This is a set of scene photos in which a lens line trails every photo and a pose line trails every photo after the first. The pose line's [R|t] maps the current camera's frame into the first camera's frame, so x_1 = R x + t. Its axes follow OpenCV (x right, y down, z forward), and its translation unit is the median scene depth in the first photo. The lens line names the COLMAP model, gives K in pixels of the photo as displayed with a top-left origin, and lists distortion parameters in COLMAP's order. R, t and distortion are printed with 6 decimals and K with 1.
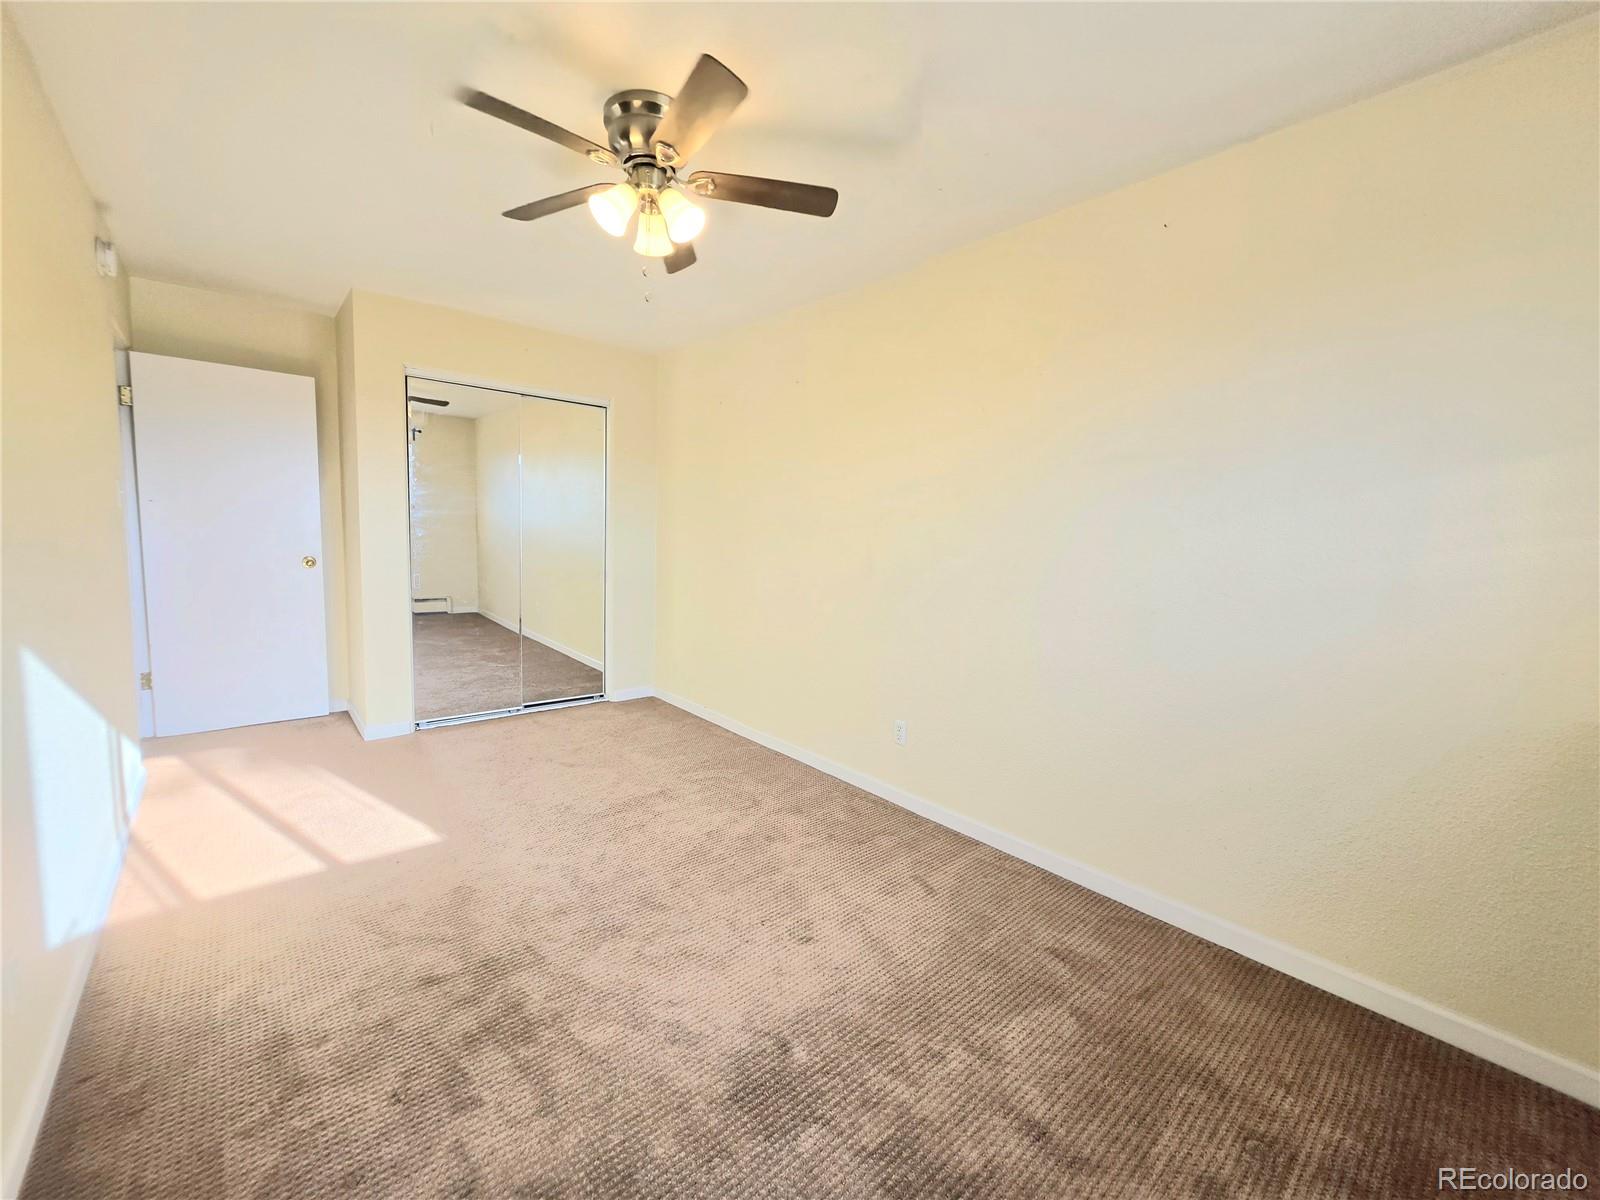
lens RADIAL K [[652.8, 0, 800.0], [0, 652.8, 600.0], [0, 0, 1]] dist [-0.003363, 0.000209]
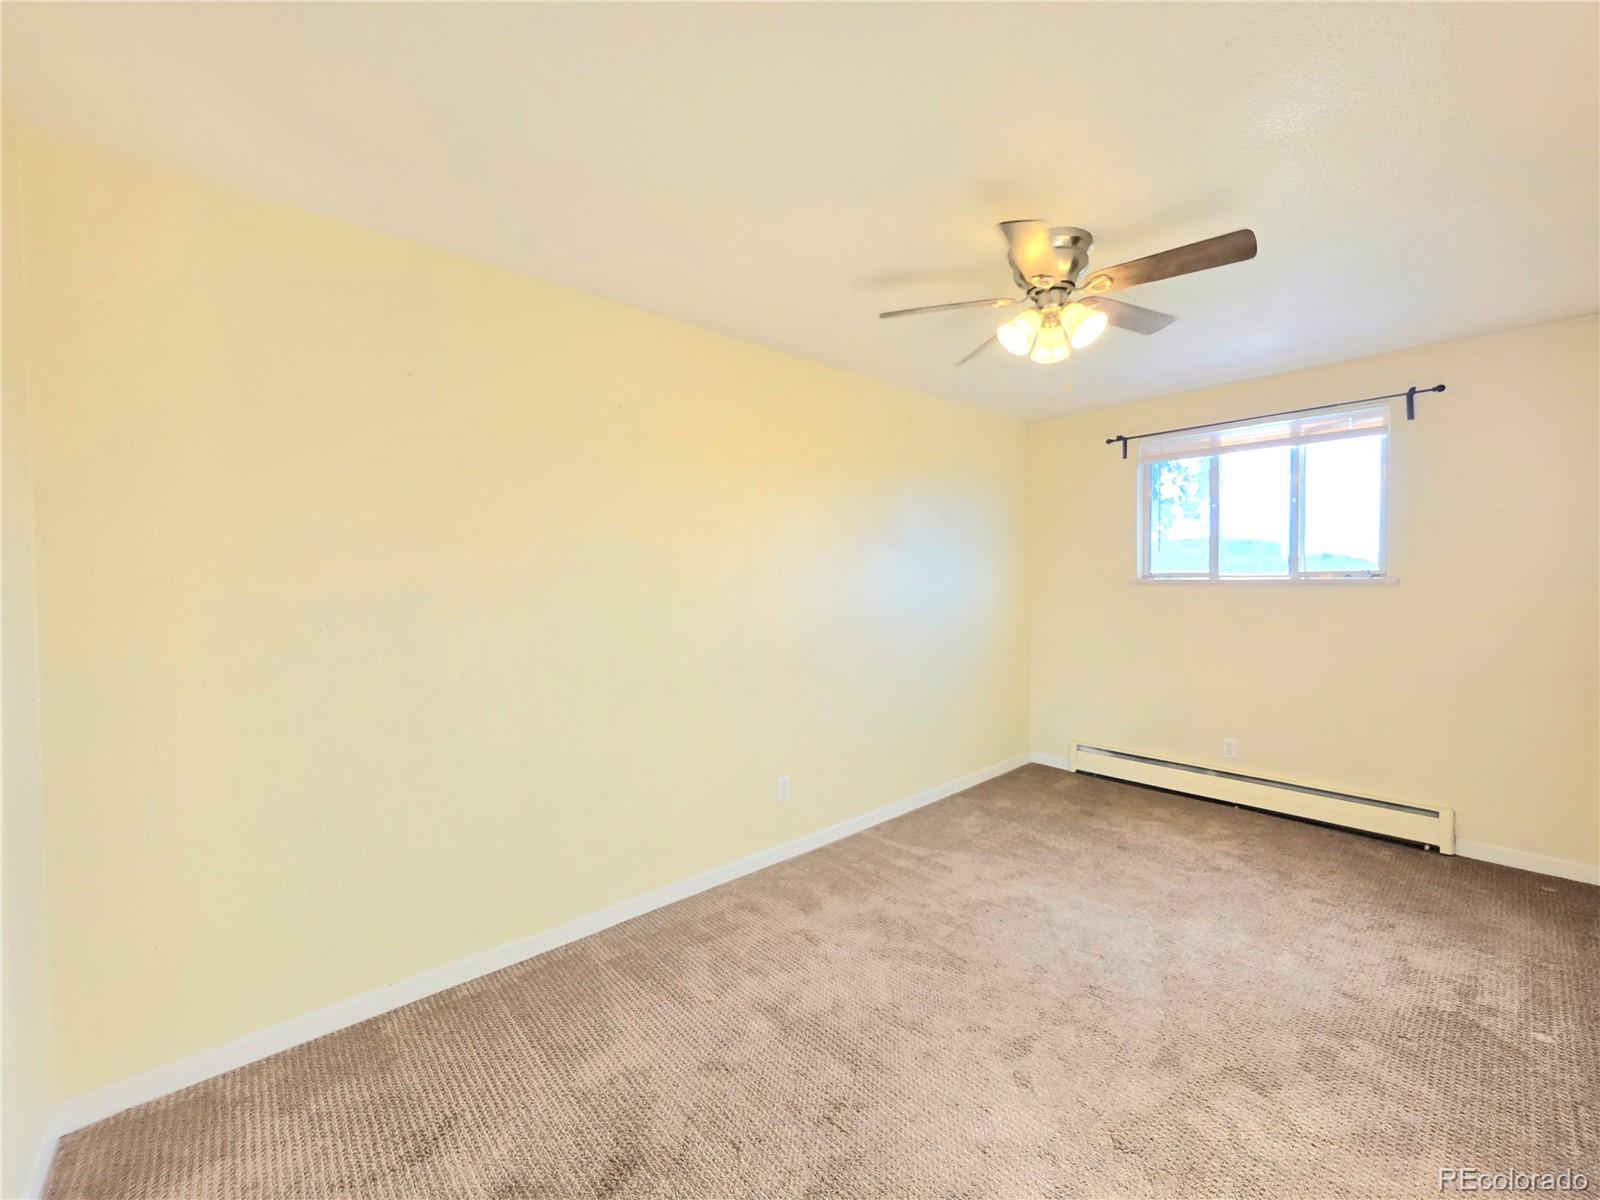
lens RADIAL K [[652.8, 0, 800.0], [0, 652.8, 600.0], [0, 0, 1]] dist [-0.003363, 0.000209]
pose [[0.002925, -0.060378, 0.998171, -1.073770], [0.139874, 0.988387, 0.059377, -0.187650], [-0.990165, 0.139445, 0.011337, 1.147775]]
